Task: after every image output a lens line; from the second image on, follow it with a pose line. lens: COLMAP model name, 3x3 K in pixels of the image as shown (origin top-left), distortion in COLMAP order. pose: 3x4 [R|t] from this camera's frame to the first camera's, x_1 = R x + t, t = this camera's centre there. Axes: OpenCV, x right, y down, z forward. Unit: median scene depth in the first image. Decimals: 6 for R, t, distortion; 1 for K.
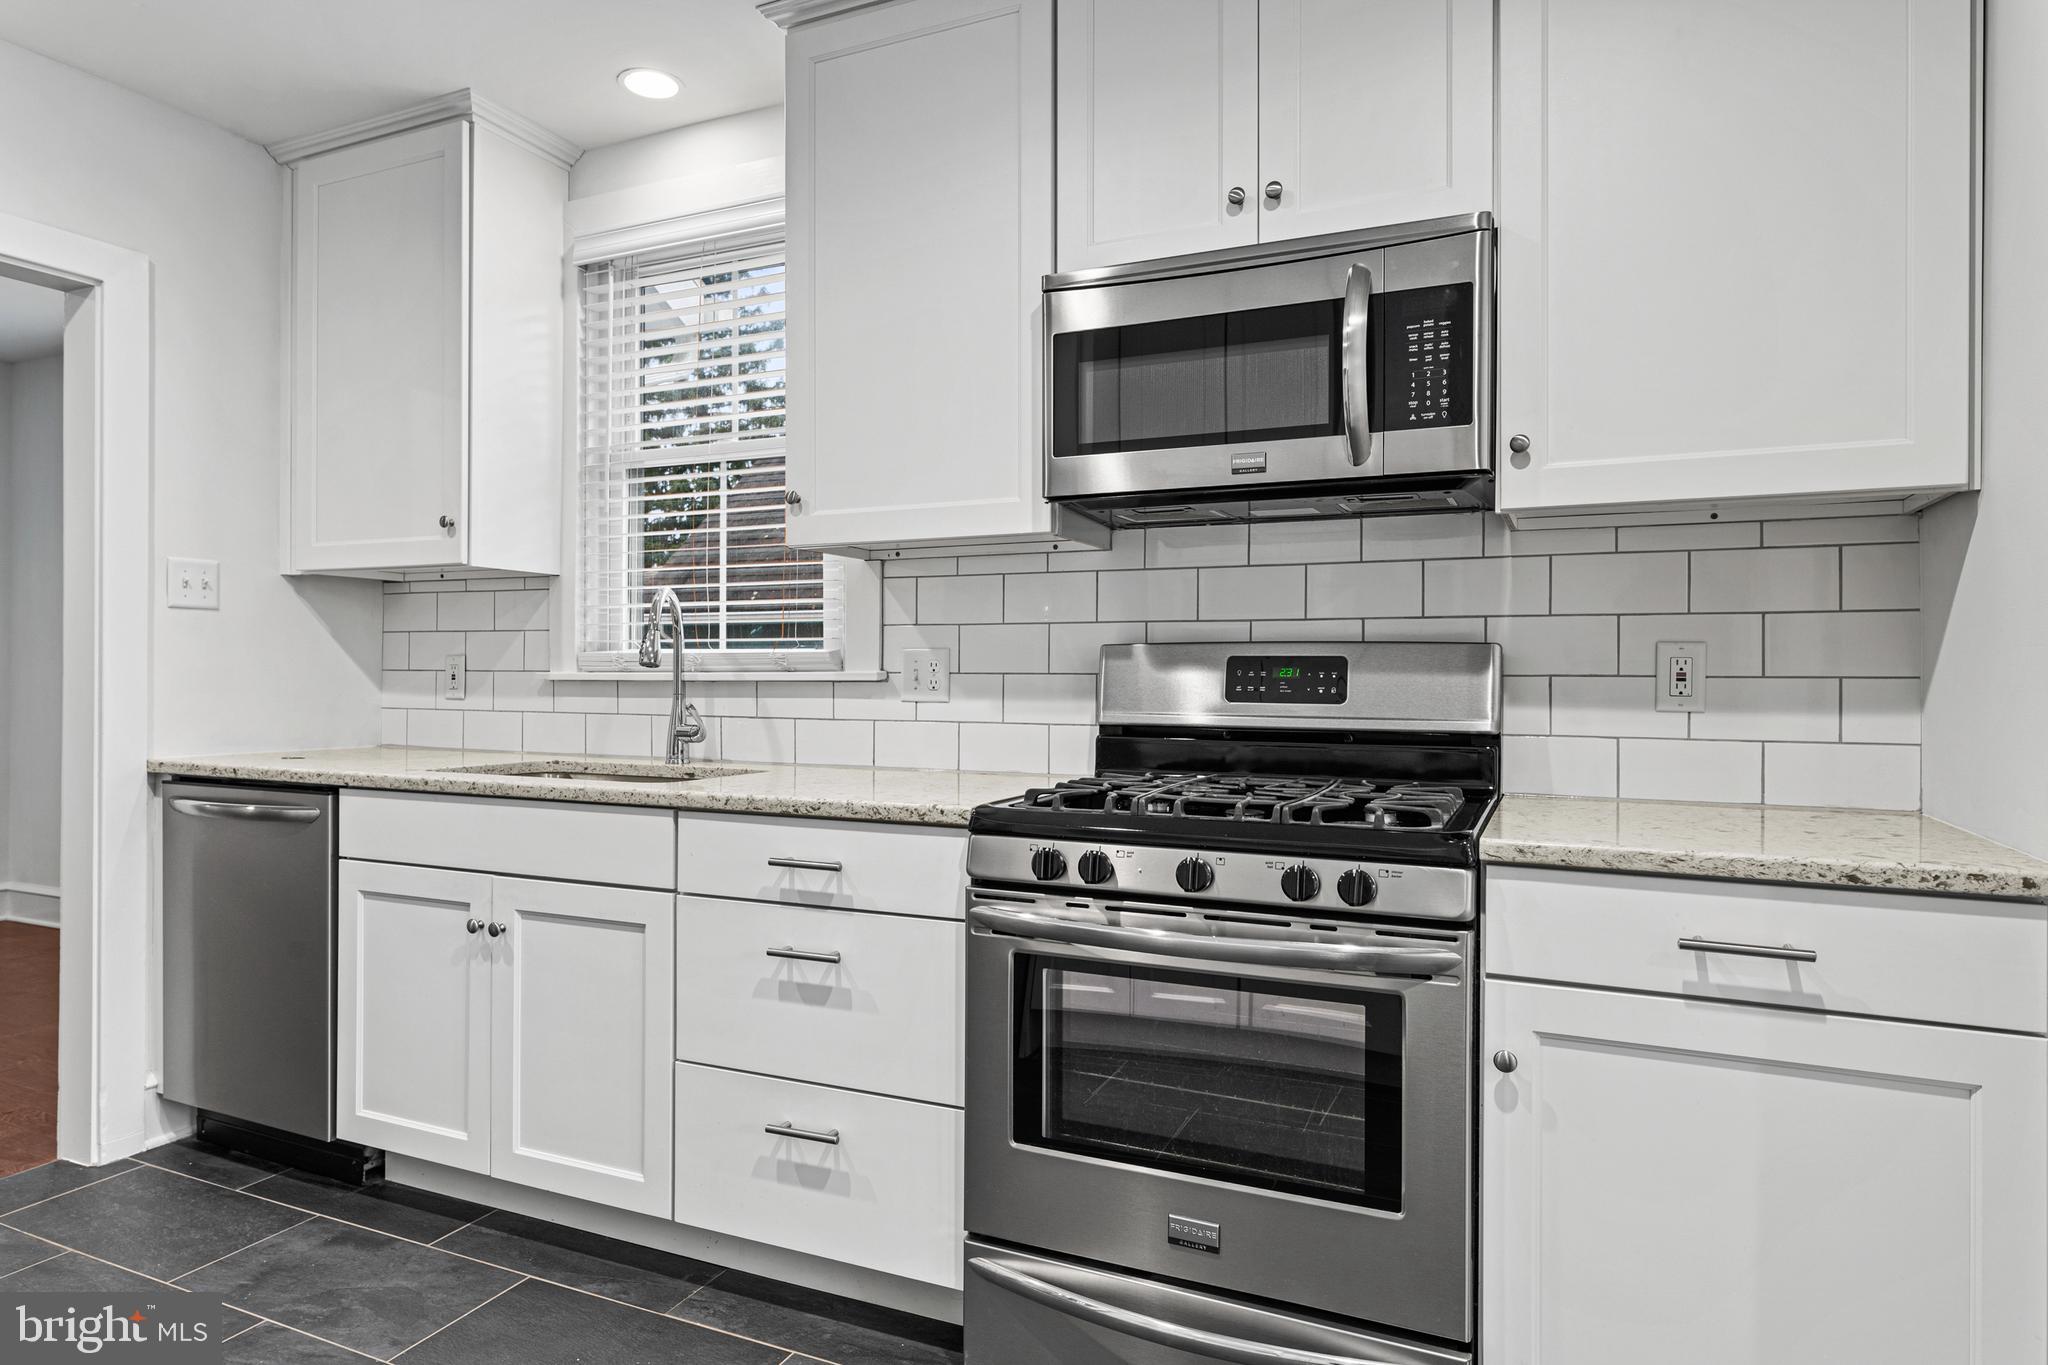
lens RADIAL K [[1180.9, 0, 1028.4], [0, 1180.9, 669.8], [0, 0, 1]] dist [-0.000142, -0.001039]
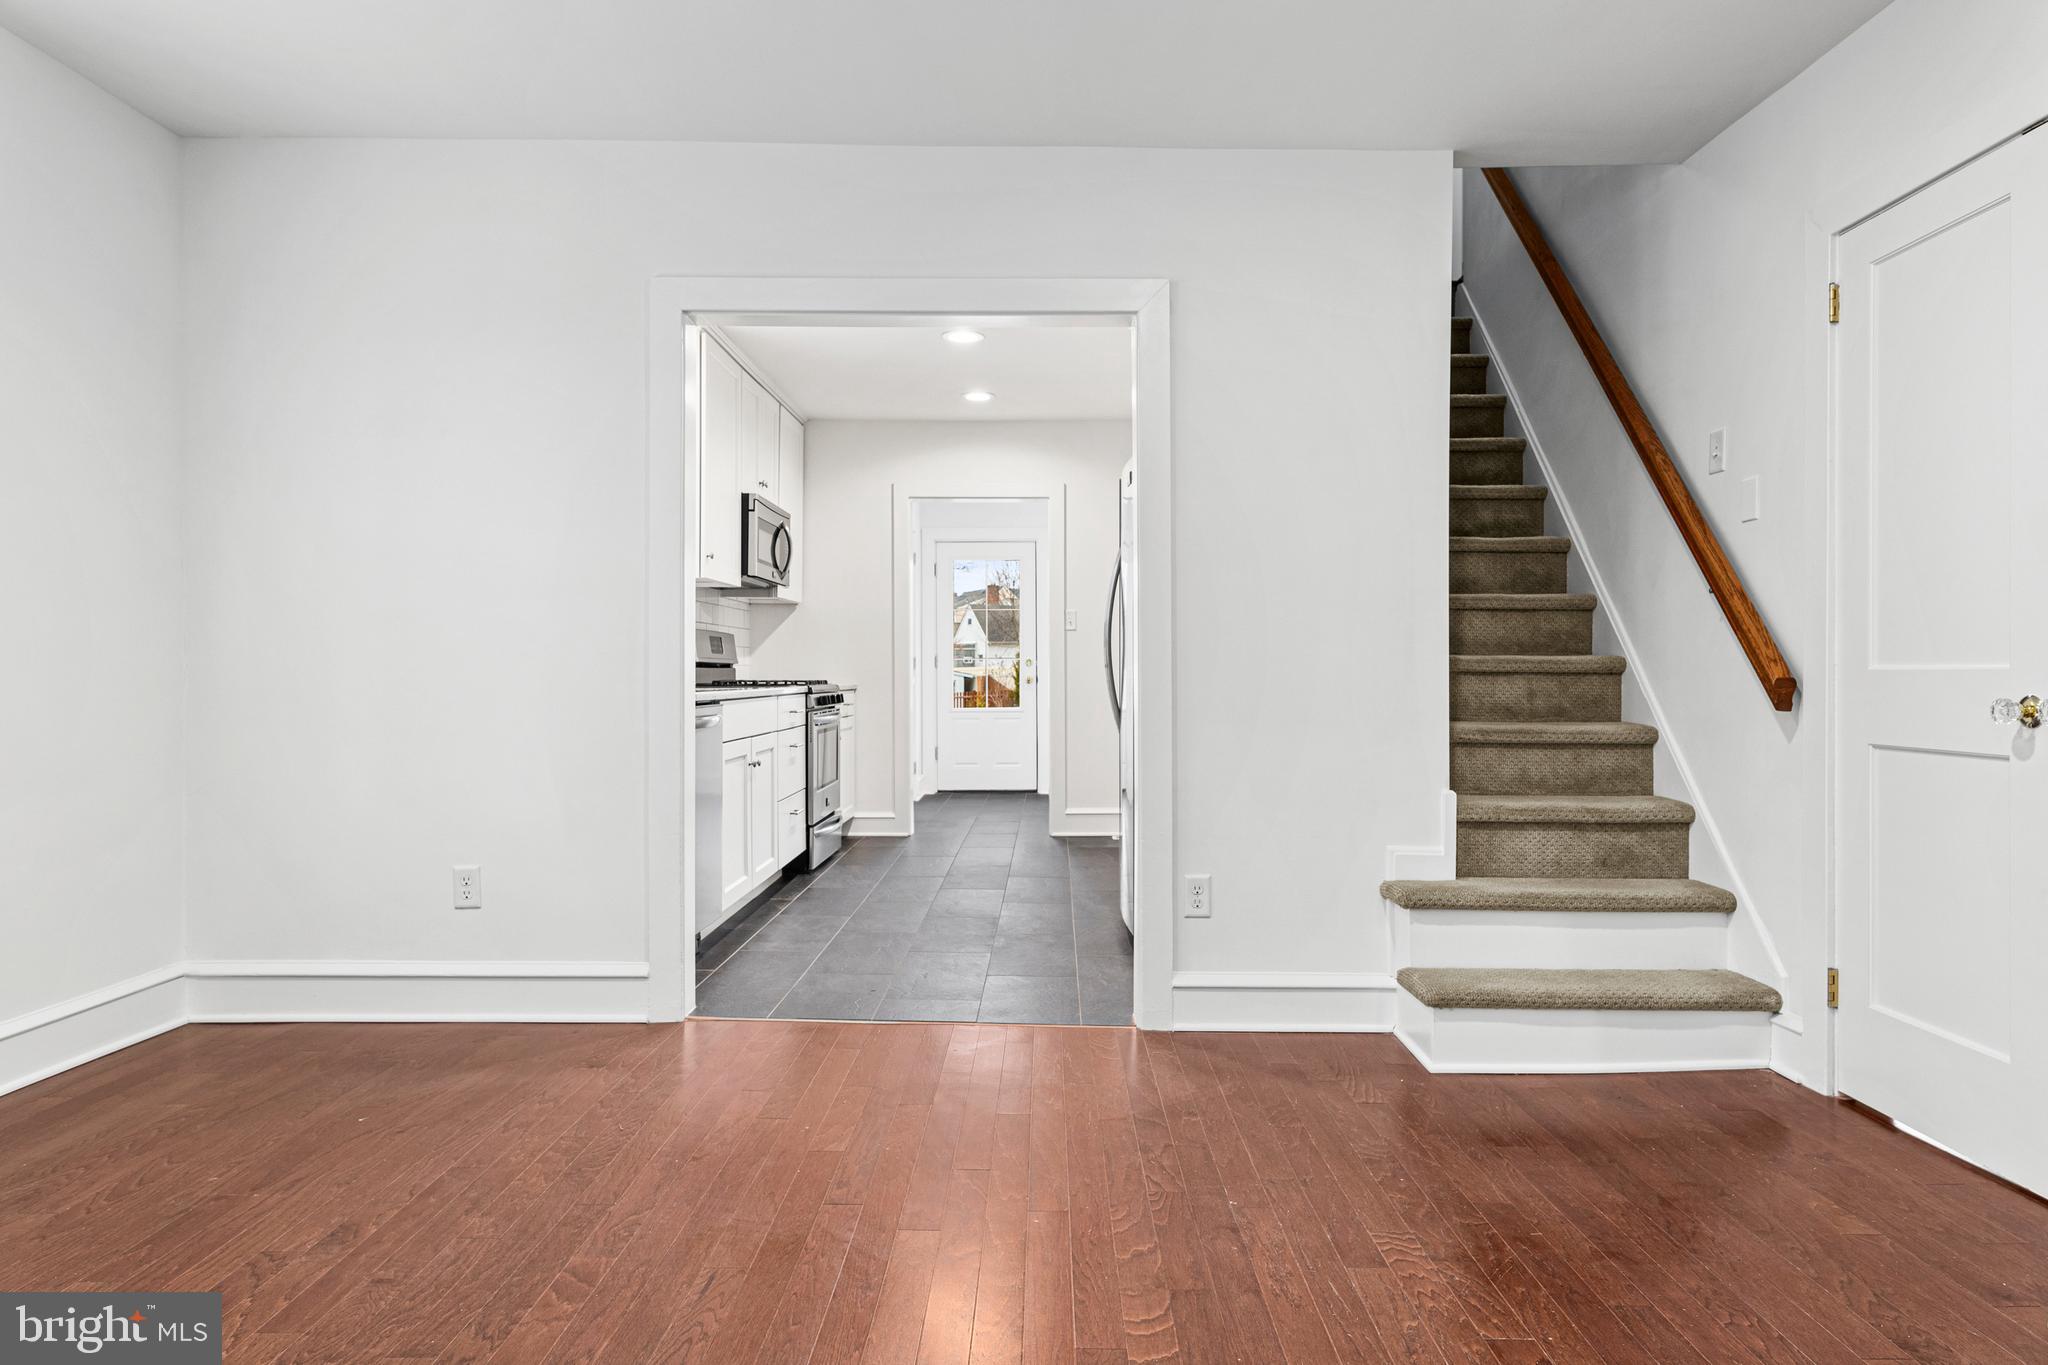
lens RADIAL K [[1180.9, 0, 1028.4], [0, 1180.9, 669.8], [0, 0, 1]] dist [-0.000142, -0.001039]
pose [[-0.399499, -0.003095, 0.916729, -2.245817], [-0.004715, 0.999988, 0.001322, 0.049871], [-0.916722, -0.003794, -0.399508, 1.267888]]
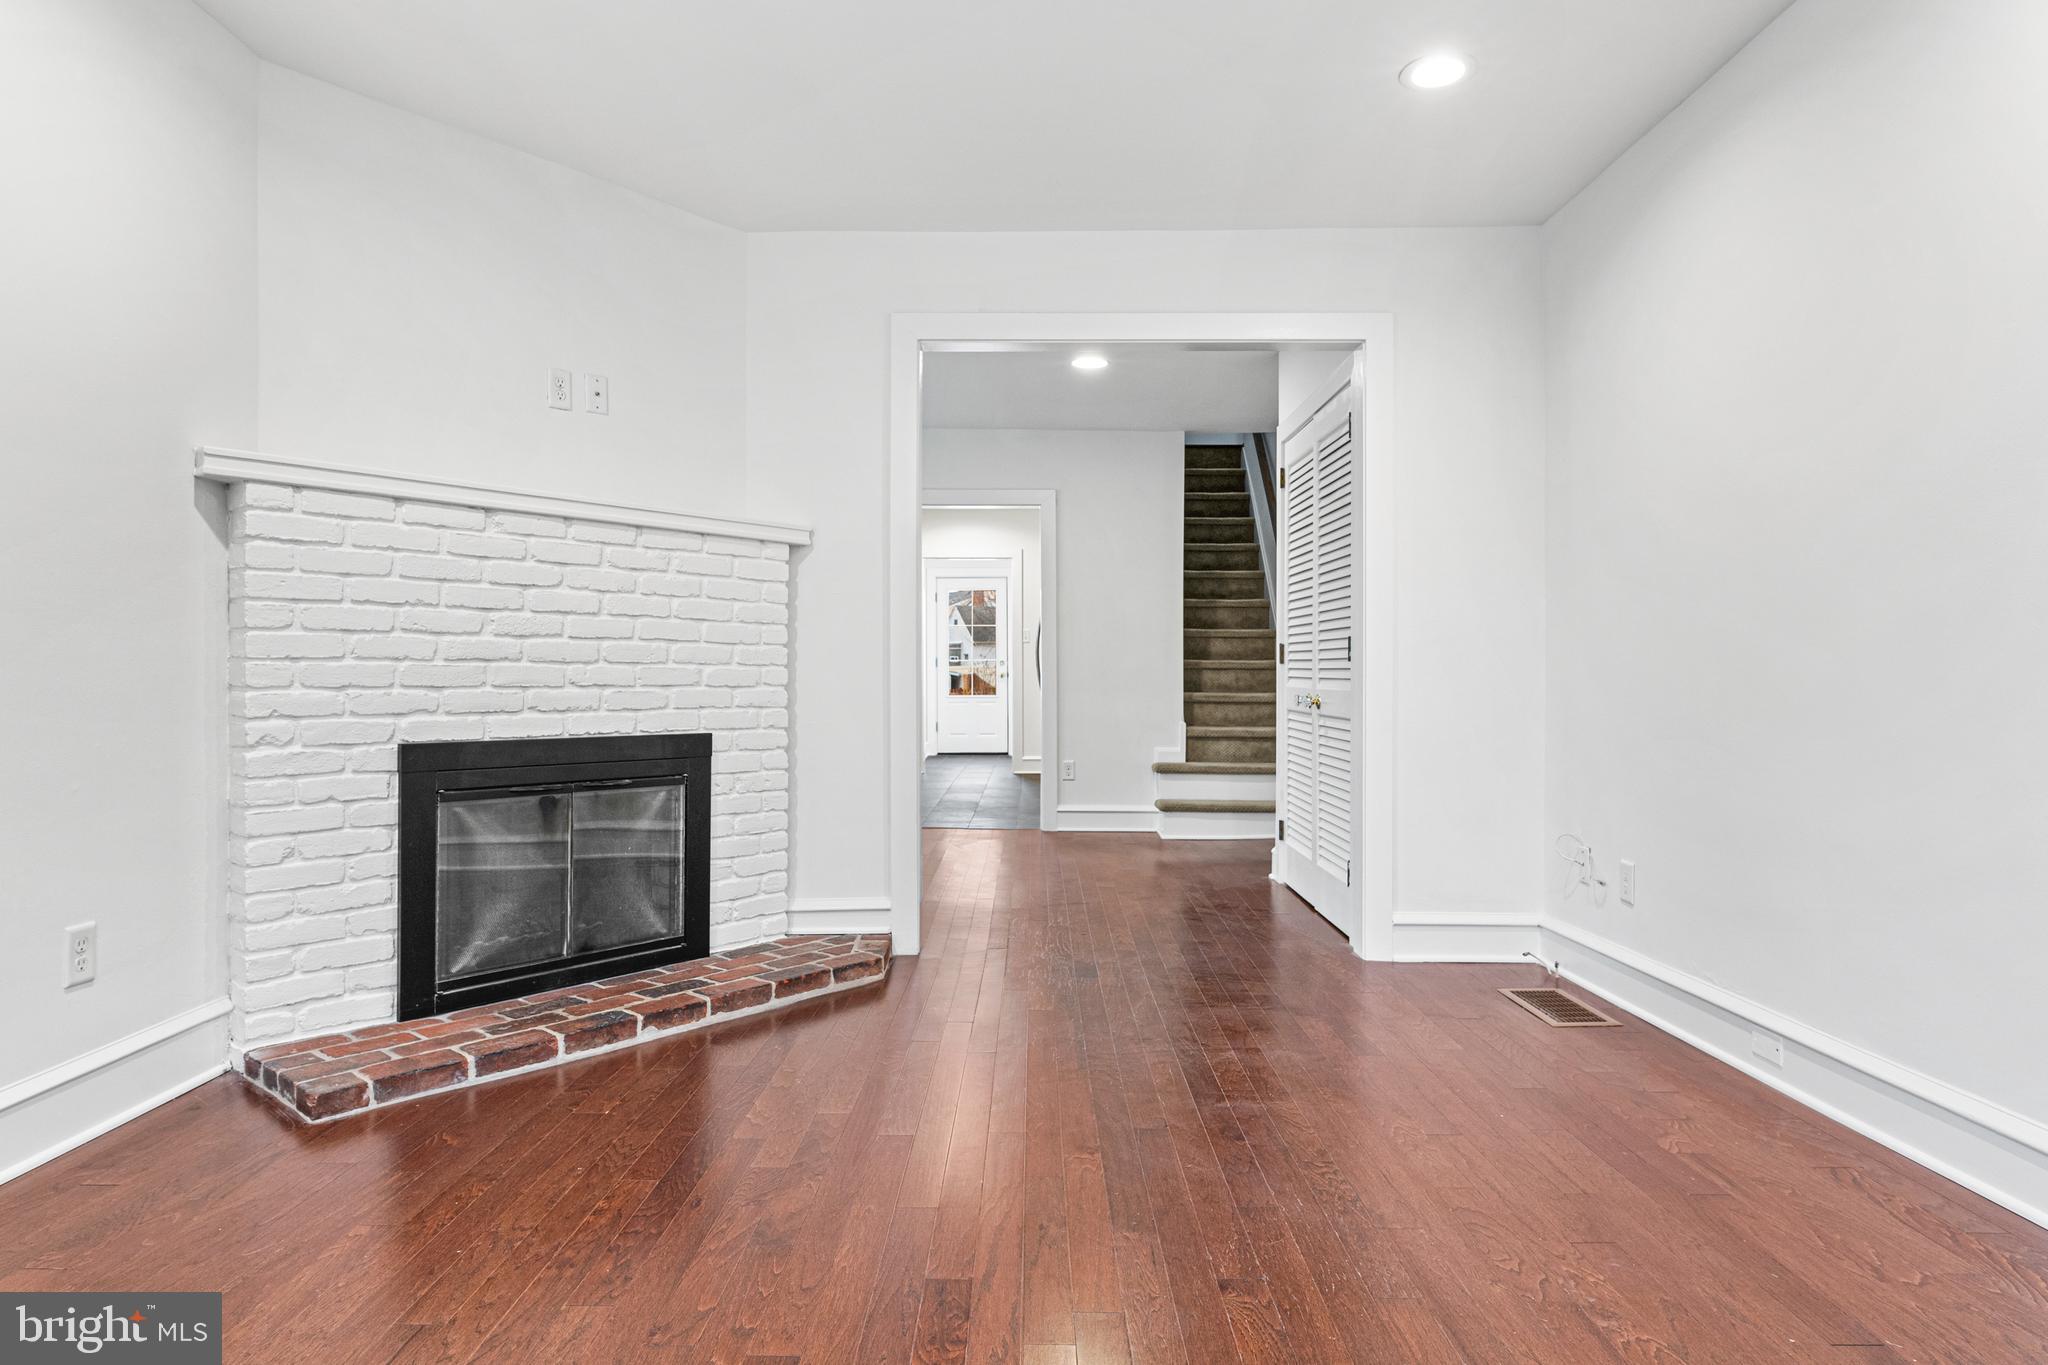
lens RADIAL K [[1180.9, 0, 1028.4], [0, 1180.9, 669.8], [0, 0, 1]] dist [-0.000142, -0.001039]
pose [[-0.410719, -0.004048, 0.911753, -3.663885], [-0.005287, 0.999984, 0.002058, 0.051331], [-0.911747, -0.003975, -0.410734, 1.828337]]
